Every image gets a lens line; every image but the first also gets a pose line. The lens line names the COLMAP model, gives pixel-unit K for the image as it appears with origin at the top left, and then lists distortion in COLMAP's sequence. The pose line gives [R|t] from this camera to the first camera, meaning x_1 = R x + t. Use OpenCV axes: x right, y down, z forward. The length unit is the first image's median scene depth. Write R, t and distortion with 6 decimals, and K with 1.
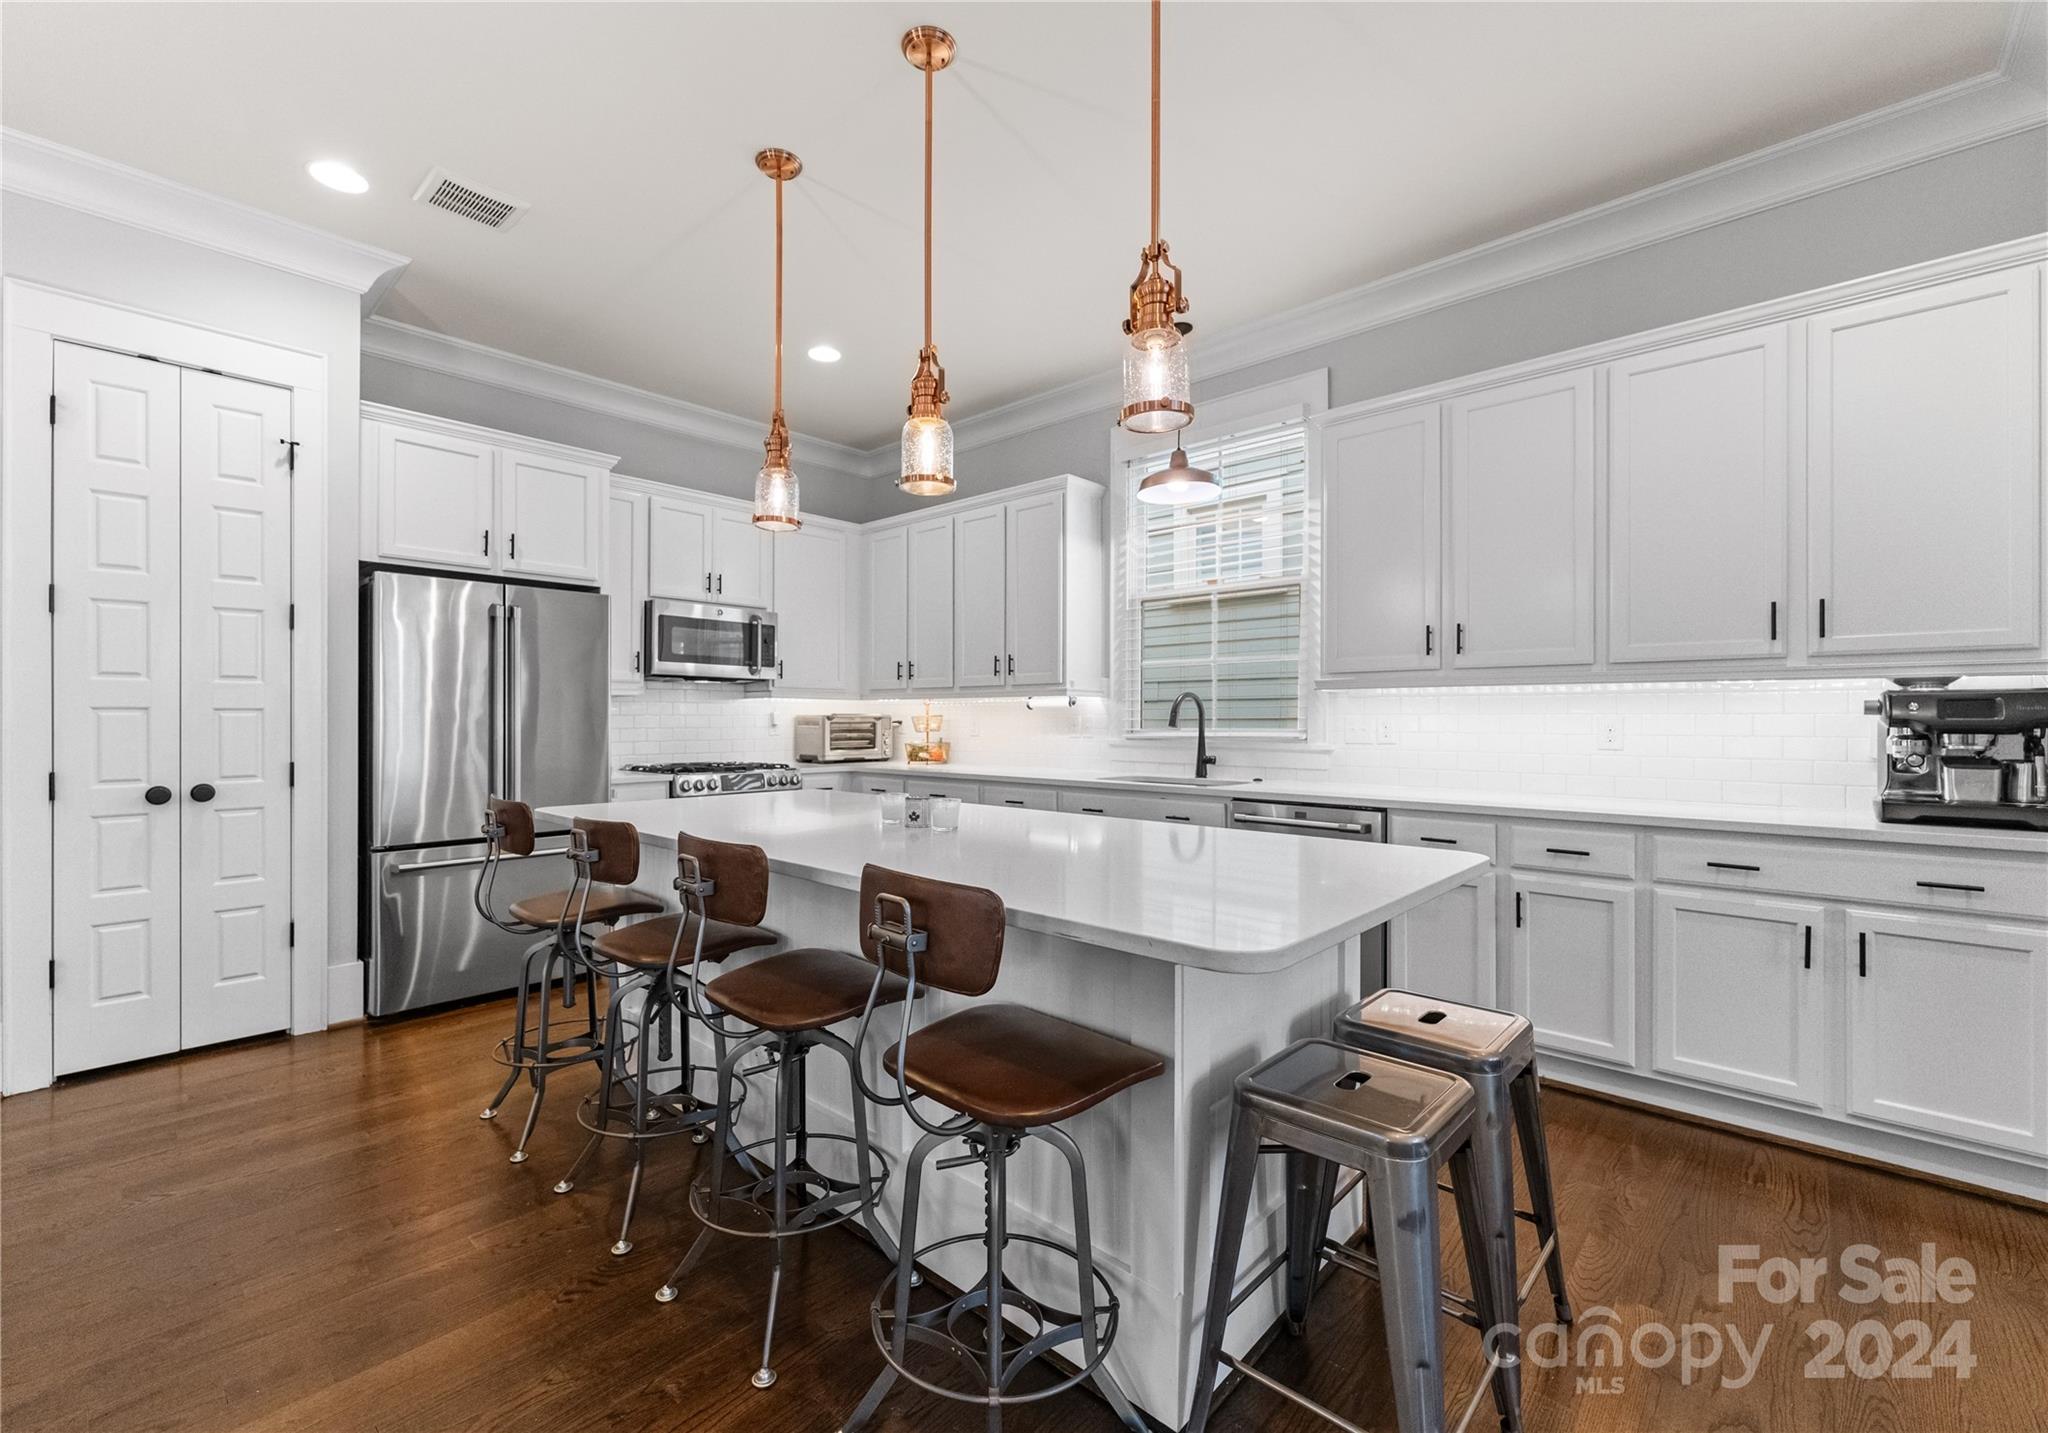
lens RADIAL K [[862.4, 0, 1024.0], [0, 862.4, 716.5], [0, 0, 1]] dist [0.000673, -0.000323]
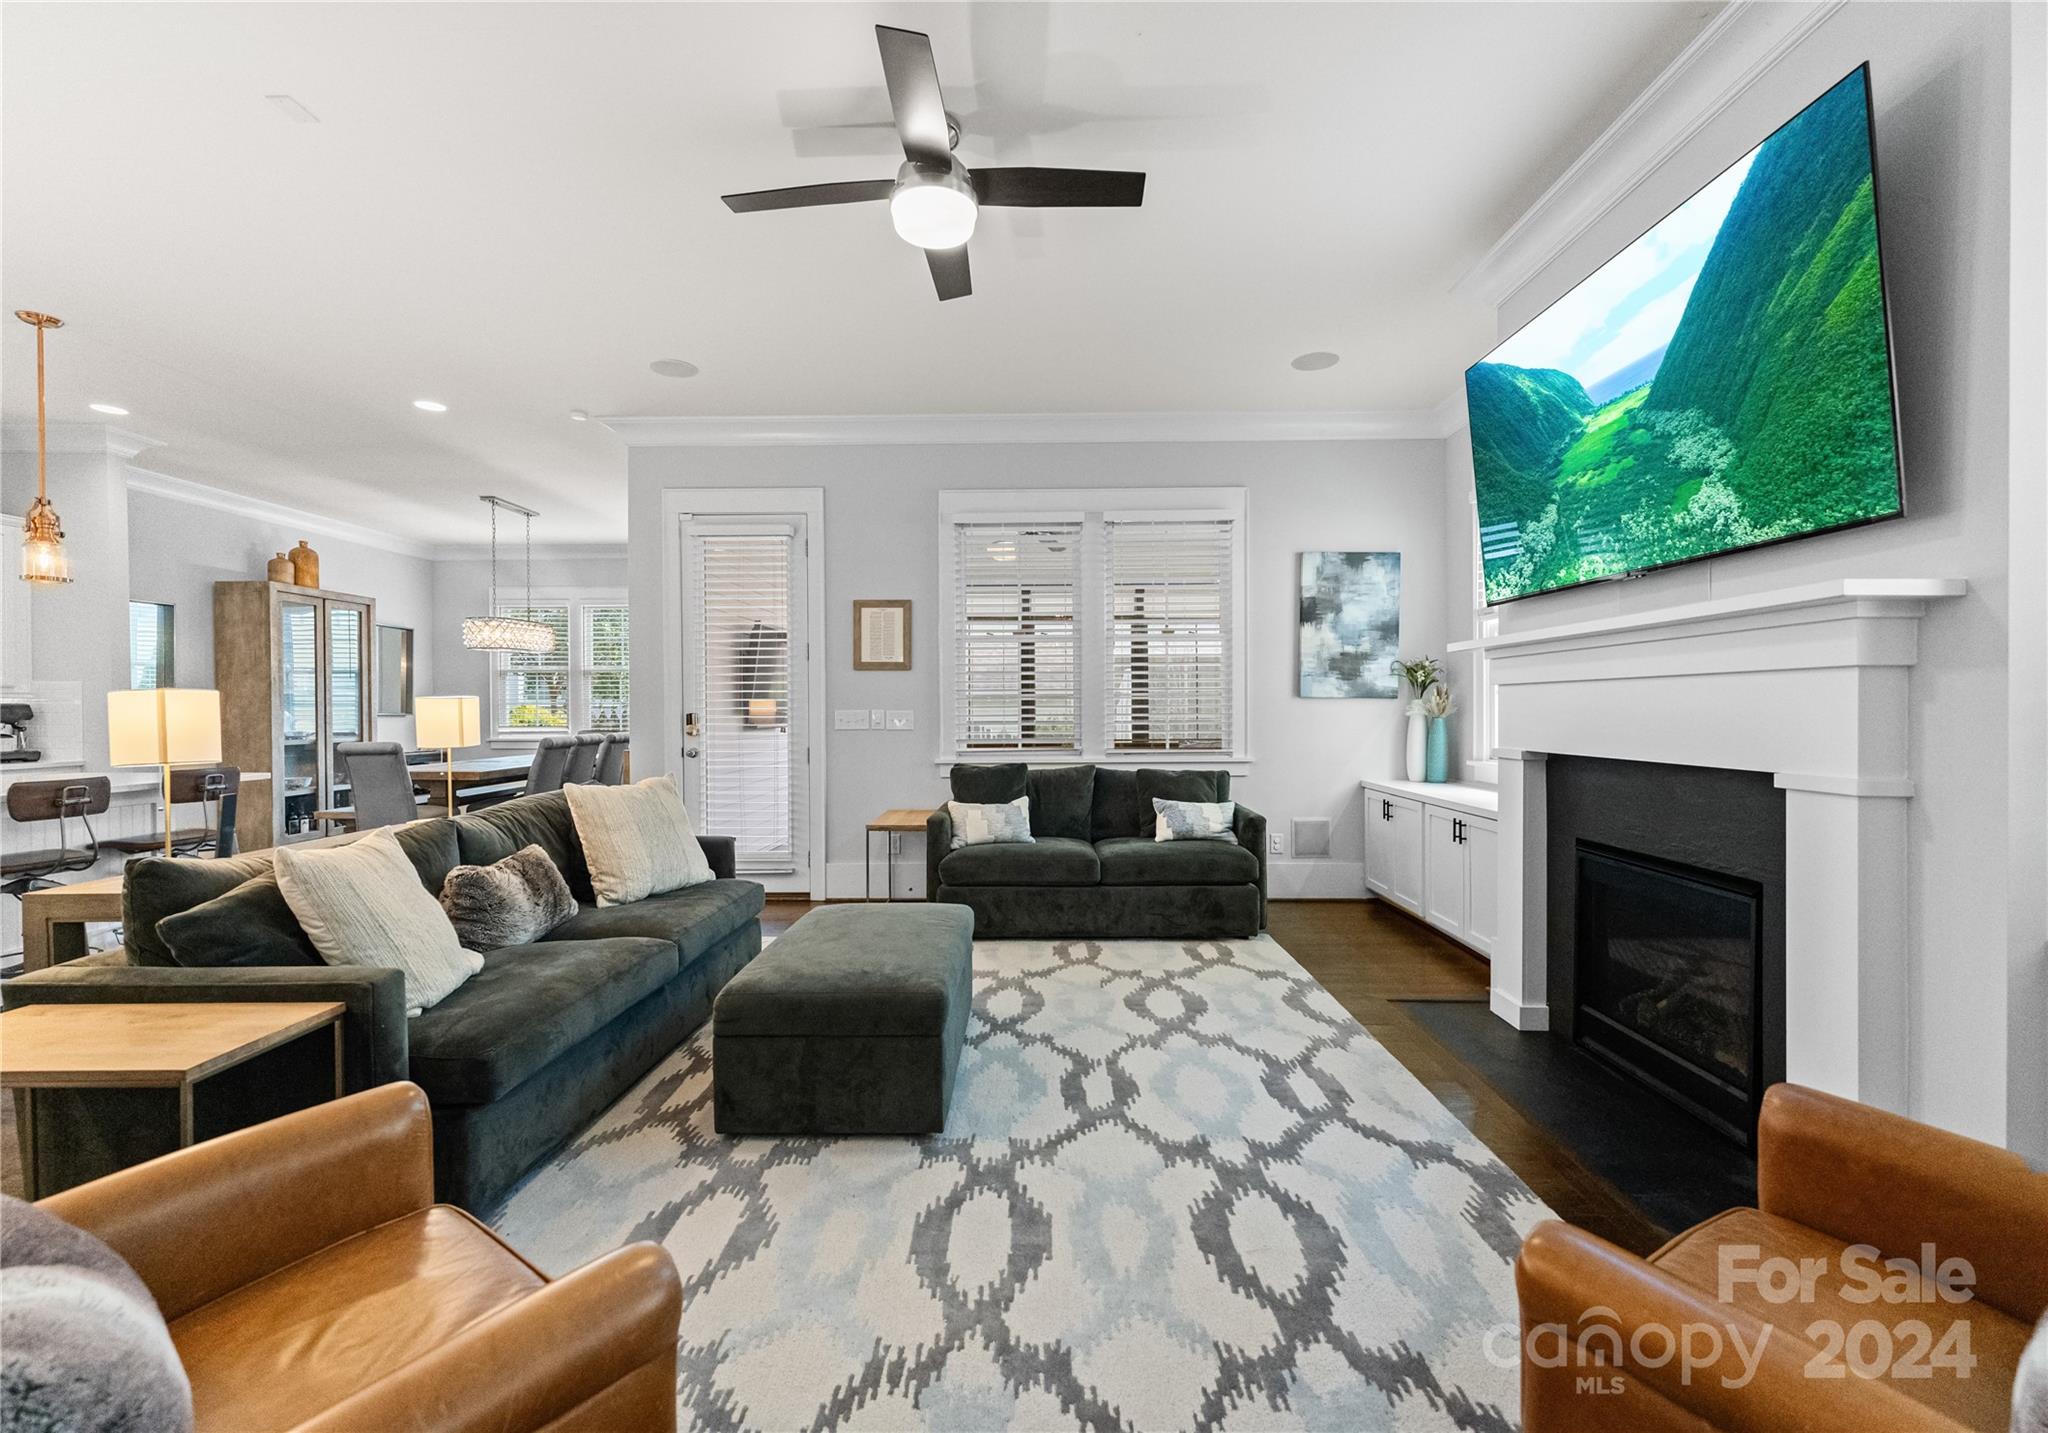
lens RADIAL K [[862.4, 0, 1024.0], [0, 862.4, 716.5], [0, 0, 1]] dist [0.000673, -0.000323]
pose [[-0.660869, -0.007185, 0.750467, -1.302264], [-0.000942, 0.999961, 0.008744, -0.010505], [-0.750501, 0.005072, -0.660850, 0.248969]]
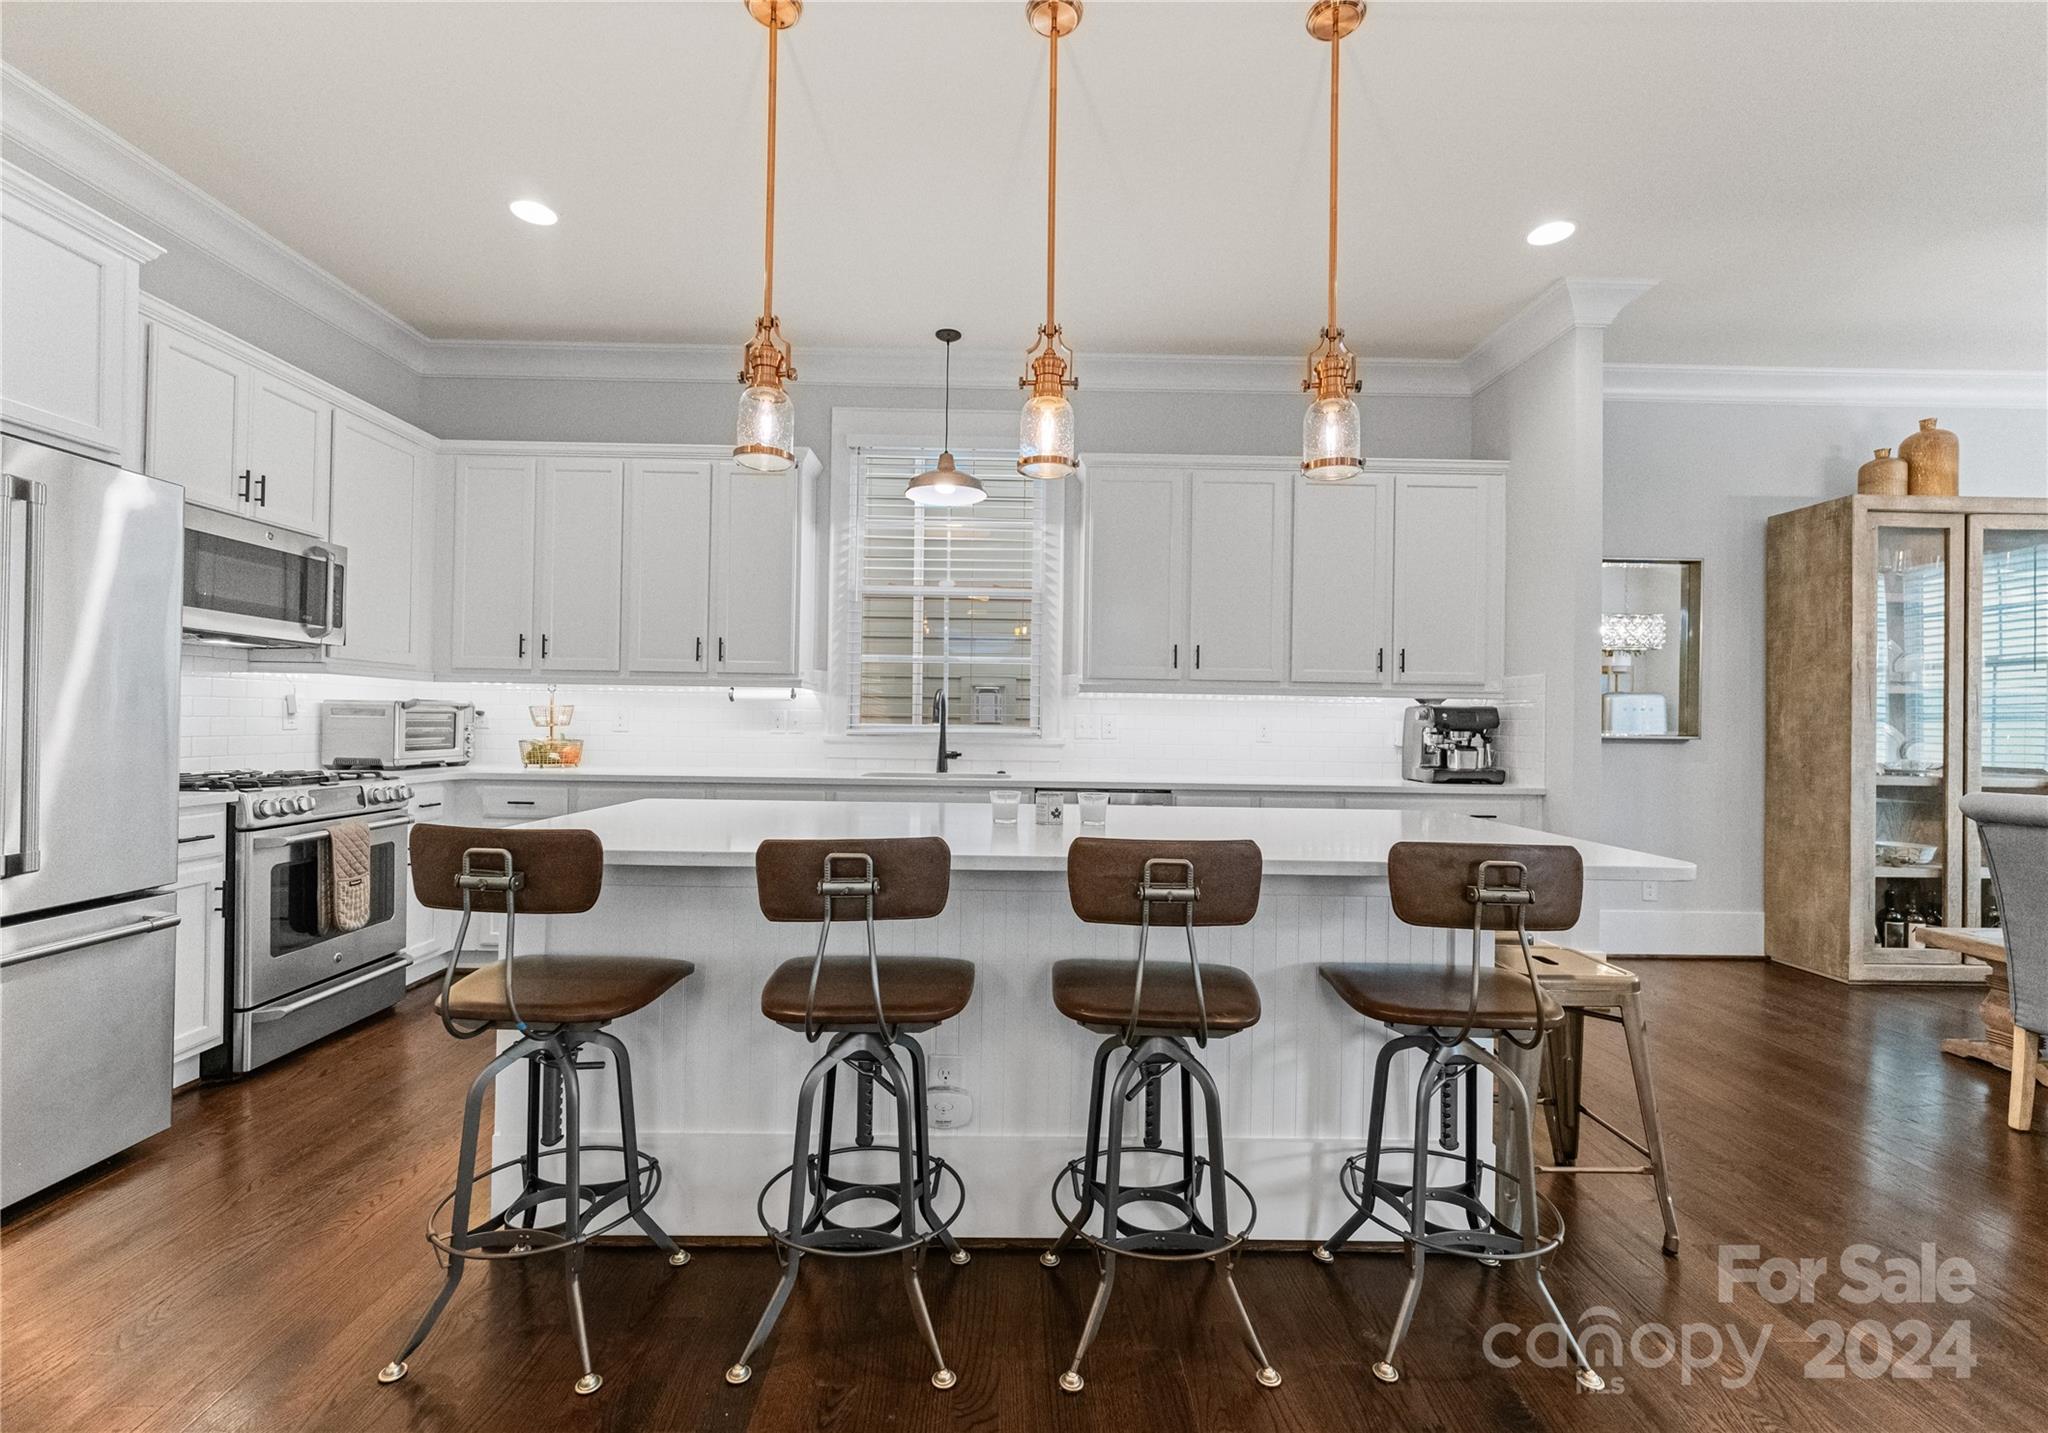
lens RADIAL K [[870.3, 0, 1018.9], [0, 870.3, 719.5], [0, 0, 1]] dist [-0.000755, 0.000252]
pose [[0.729976, 0.012862, 0.683352, -0.425893], [-0.016837, 0.999858, -0.000833, 0.006855], [-0.683265, -0.010897, 0.730089, 0.167847]]
